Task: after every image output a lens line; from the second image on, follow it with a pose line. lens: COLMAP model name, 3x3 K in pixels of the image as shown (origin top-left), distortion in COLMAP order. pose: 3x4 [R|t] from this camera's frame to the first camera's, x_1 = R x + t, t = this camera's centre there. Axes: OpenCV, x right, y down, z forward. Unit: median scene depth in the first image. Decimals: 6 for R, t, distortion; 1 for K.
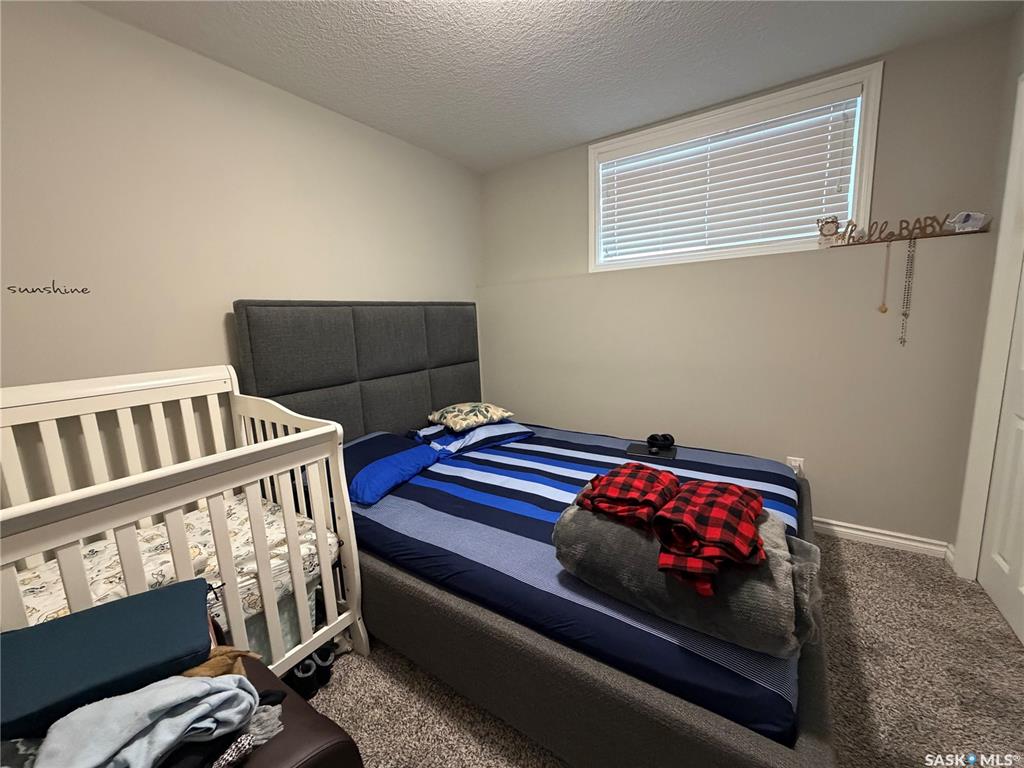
lens RADIAL K [[406.7, 0, 508.9], [0, 406.7, 383.1], [0, 0, 1]] dist [0.001144, -0.000300]
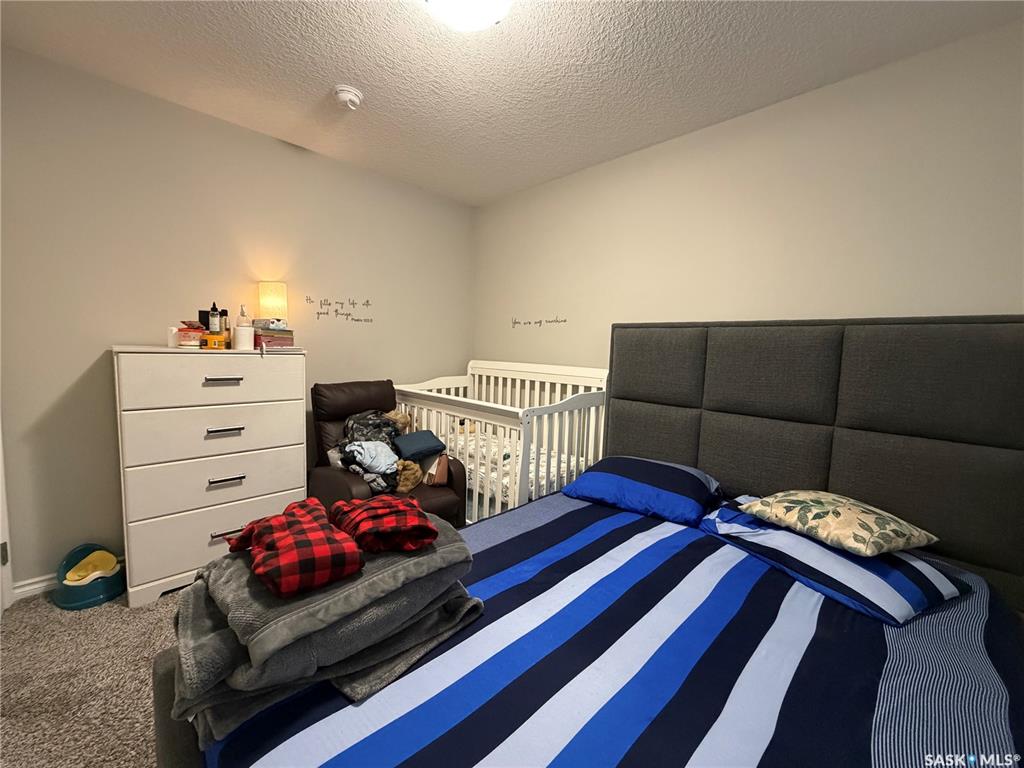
lens RADIAL K [[417.3, 0, 510.6], [0, 417.3, 384.8], [0, 0, 1]] dist [0.000291, -0.000056]
pose [[-0.191890, 0.131879, -0.972515, 0.679660], [-0.182036, 0.968952, 0.167314, -0.149053], [0.964386, 0.209139, -0.161926, 0.814637]]
